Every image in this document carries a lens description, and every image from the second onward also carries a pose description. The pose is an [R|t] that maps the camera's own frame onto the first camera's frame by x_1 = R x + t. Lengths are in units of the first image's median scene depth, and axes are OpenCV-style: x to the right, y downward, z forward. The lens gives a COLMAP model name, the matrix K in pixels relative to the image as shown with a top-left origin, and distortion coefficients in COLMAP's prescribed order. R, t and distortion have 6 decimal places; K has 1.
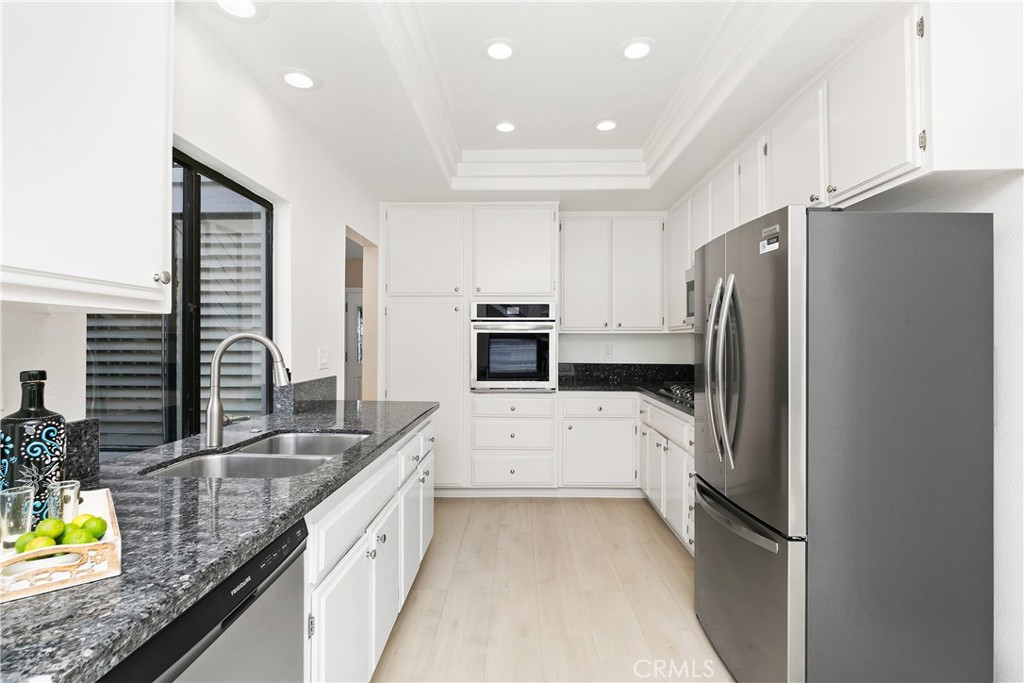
lens RADIAL K [[503.7, 0, 510.9], [0, 503.7, 342.9], [0, 0, 1]] dist [0.000941, -0.000771]
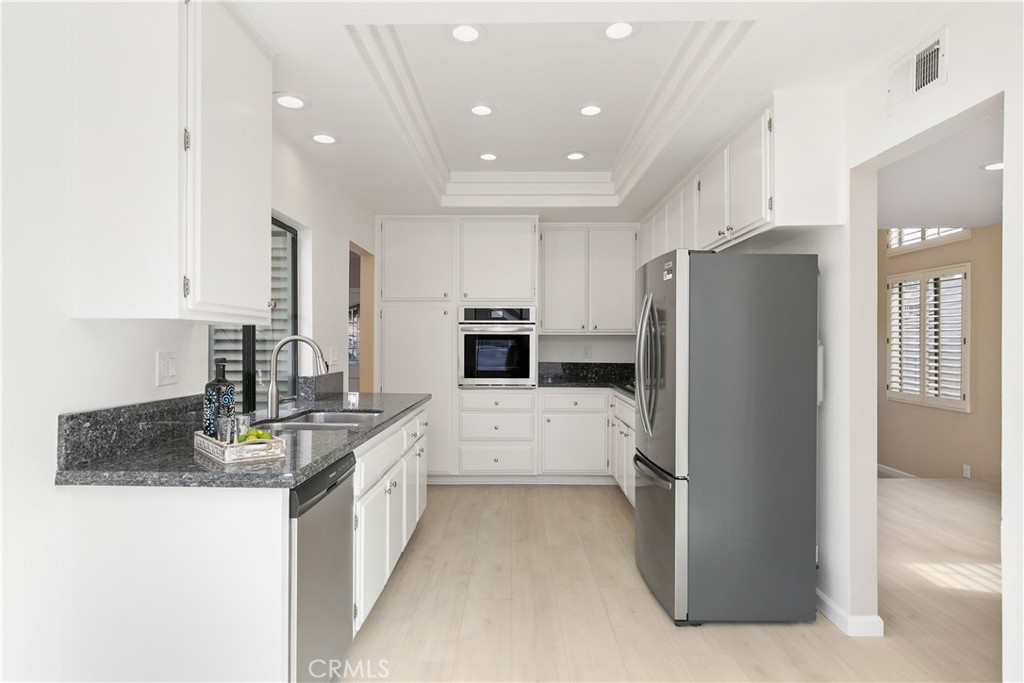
lens RADIAL K [[580.2, 0, 510.4], [0, 580.2, 347.6], [0, 0, 1]] dist [0.024396, 0.000363]
pose [[0.999965, 0.001626, 0.008255, 0.025805], [-0.001683, 0.999975, 0.006931, 0.000086], [-0.008243, -0.006945, 0.999942, -0.299081]]
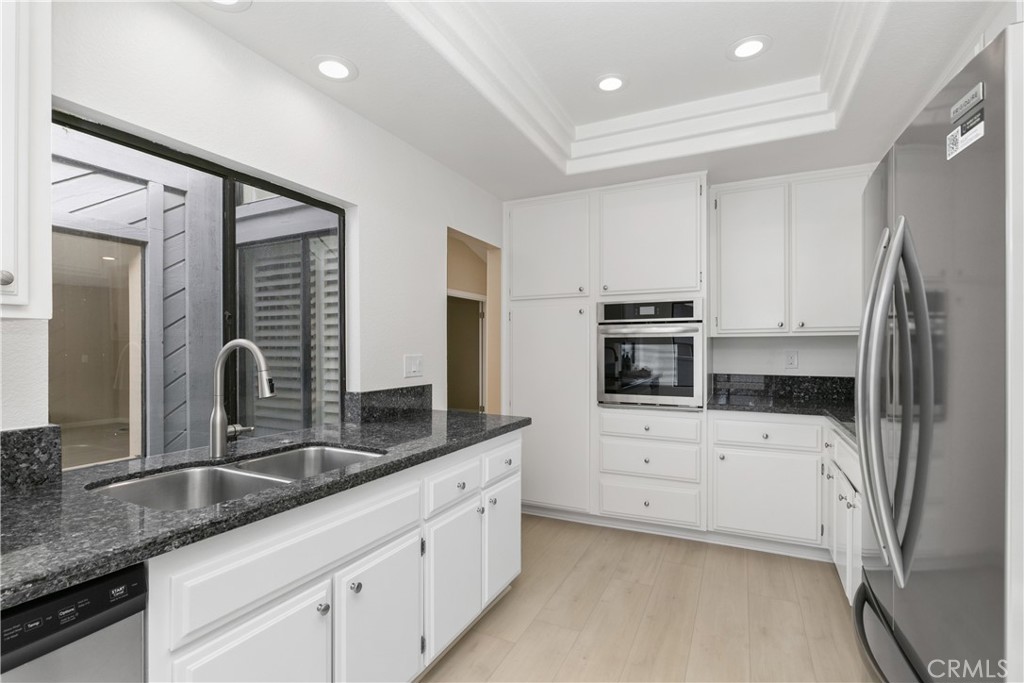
lens RADIAL K [[482.2, 0, 505.5], [0, 482.2, 352.3], [0, 0, 1]] dist [-0.002617, -0.001241]
pose [[0.901819, -0.001056, -0.432112, 0.151506], [0.003140, 0.999987, 0.004109, 0.000759], [0.432102, -0.005062, 0.901810, 0.197648]]
